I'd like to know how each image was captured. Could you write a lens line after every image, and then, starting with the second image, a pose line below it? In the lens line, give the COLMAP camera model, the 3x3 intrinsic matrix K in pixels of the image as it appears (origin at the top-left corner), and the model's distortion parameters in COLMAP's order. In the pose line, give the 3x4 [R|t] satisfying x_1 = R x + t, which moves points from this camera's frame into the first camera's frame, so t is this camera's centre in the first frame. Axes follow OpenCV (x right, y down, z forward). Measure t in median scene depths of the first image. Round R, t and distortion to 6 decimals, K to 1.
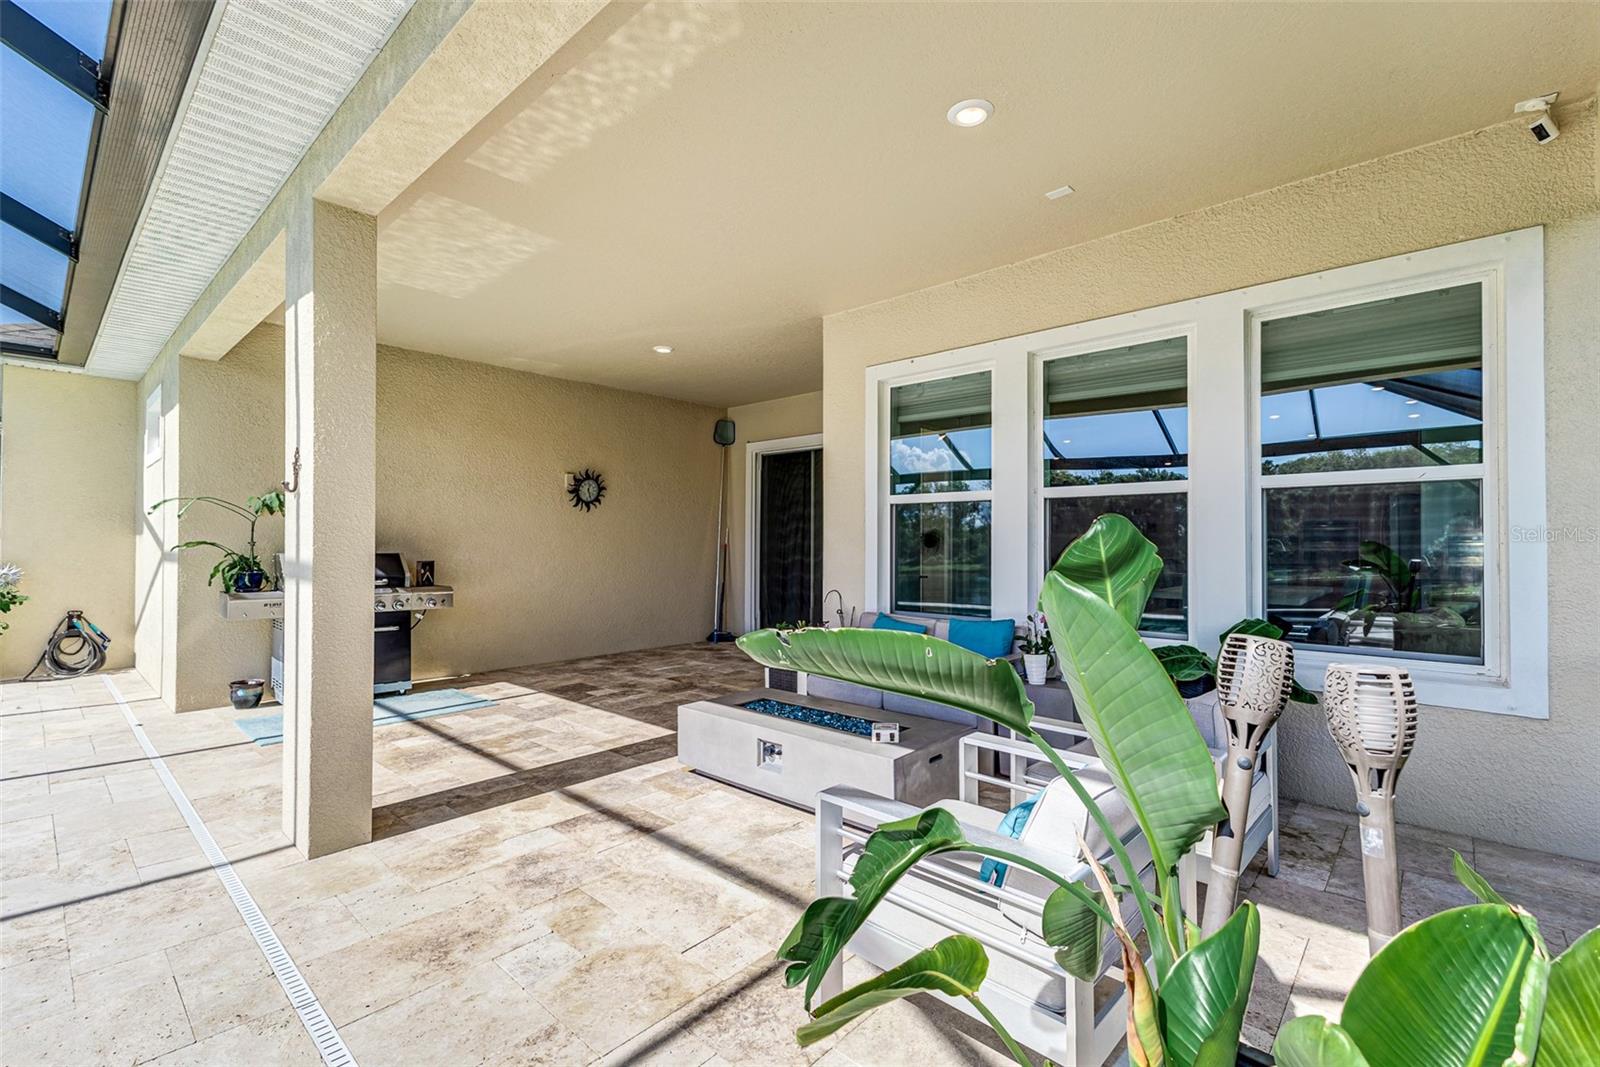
lens RADIAL K [[698.9, 0, 821.6], [0, 698.9, 537.6], [0, 0, 1]] dist [-0.000604, -0.000886]
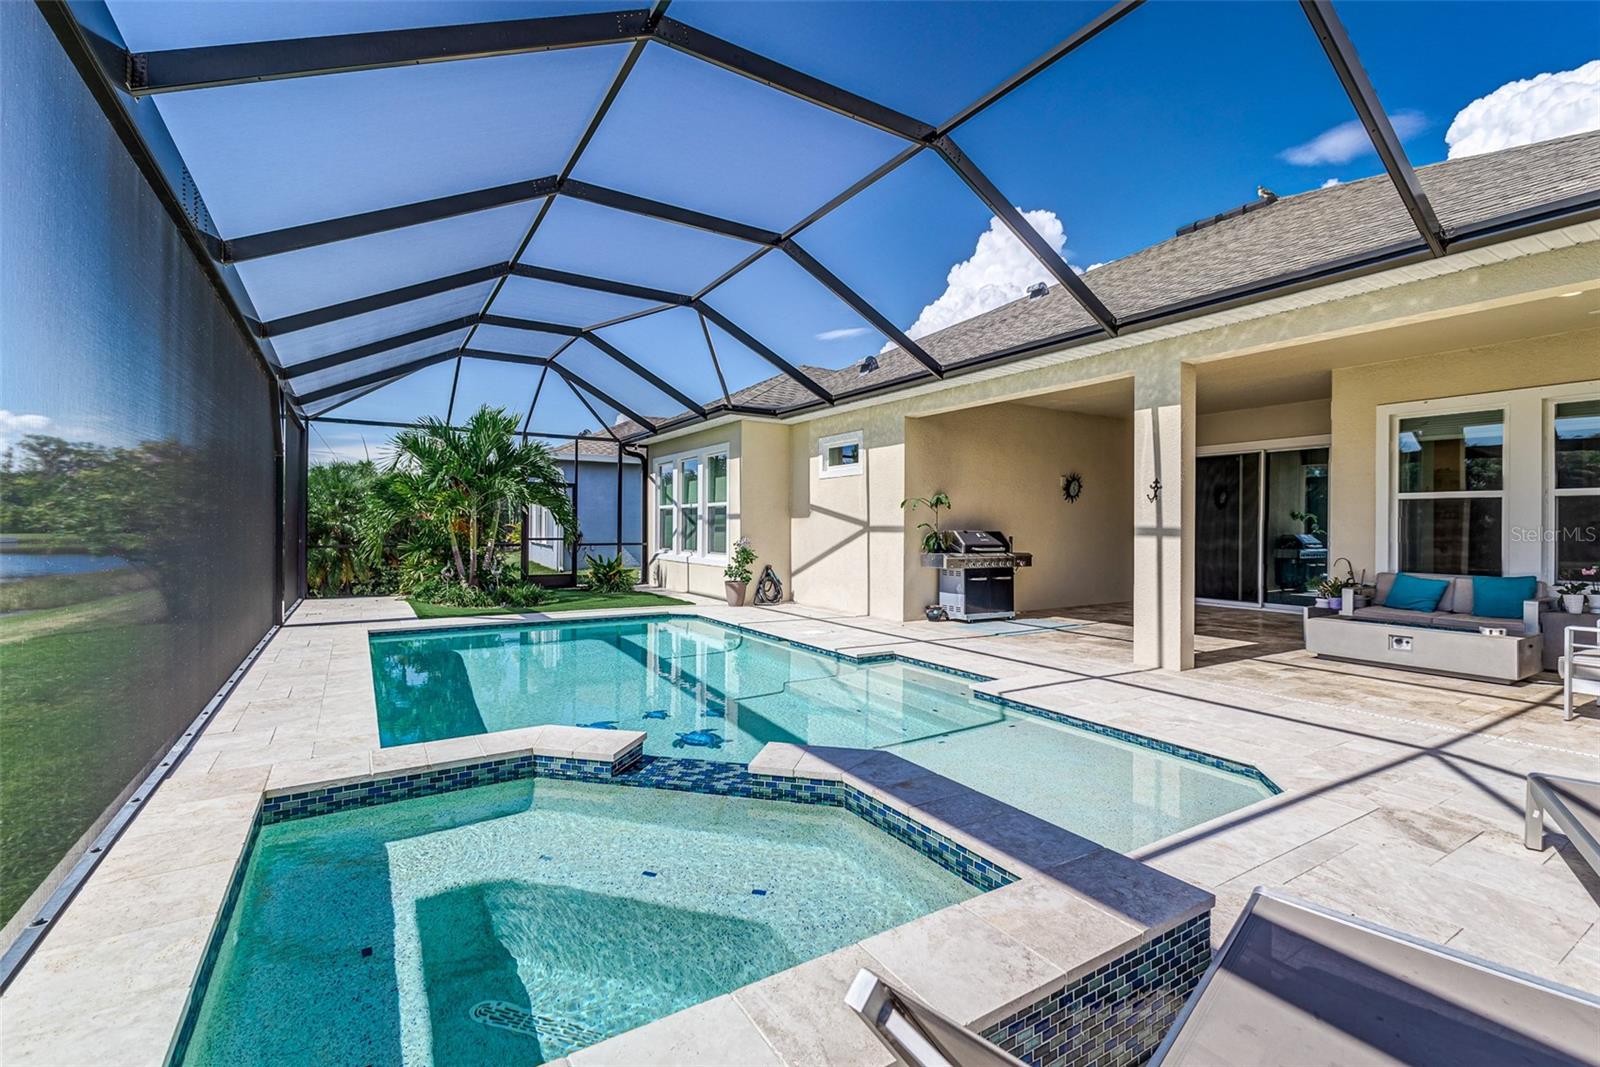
lens RADIAL K [[700.7, 0, 800.0], [0, 700.7, 533.5], [0, 0, 1]] dist [0.000667, 0.000021]
pose [[0.957790, 0.006017, -0.287407, -0.772694], [-0.000996, 0.999844, 0.017613, -0.000495], [0.287468, -0.016583, 0.957647, -0.870255]]
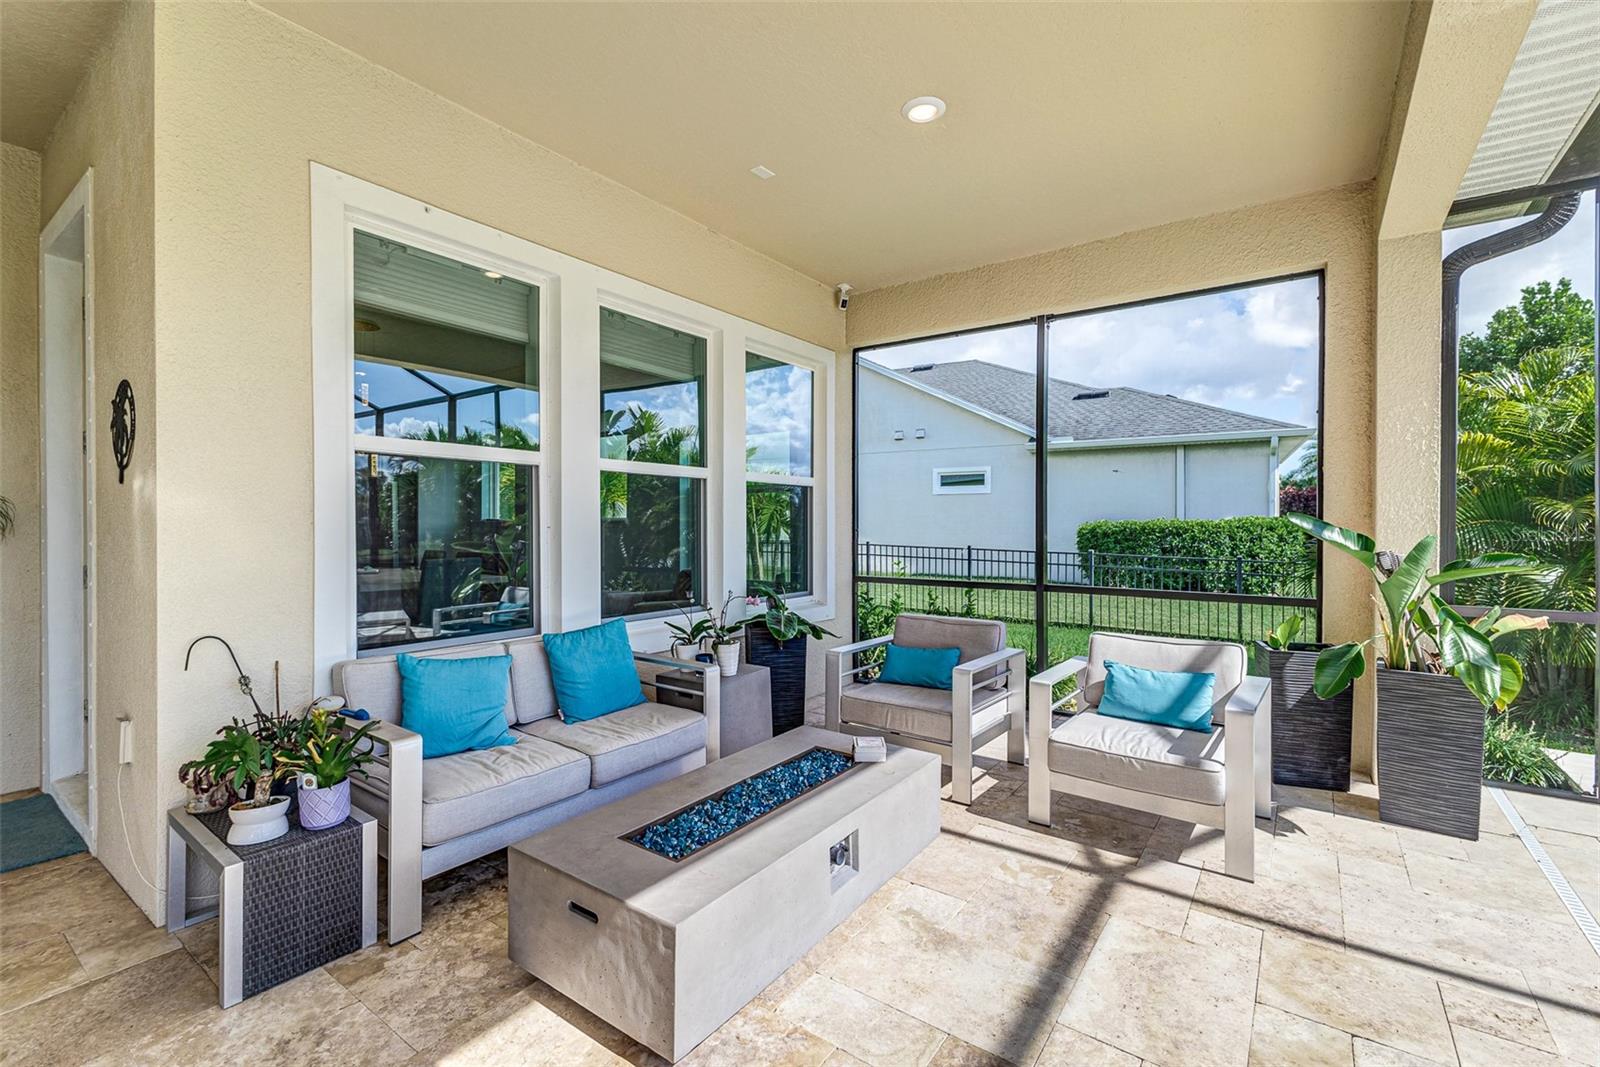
lens RADIAL K [[708.7, 0, 771.2], [0, 708.7, 526.5], [0, 0, 1]] dist [-0.000306, -0.000472]
pose [[-0.076738, -0.007455, 0.997023, -0.529067], [-0.009869, 0.999929, 0.006717, 0.003419], [-0.997002, -0.009325, -0.076806, 0.836334]]
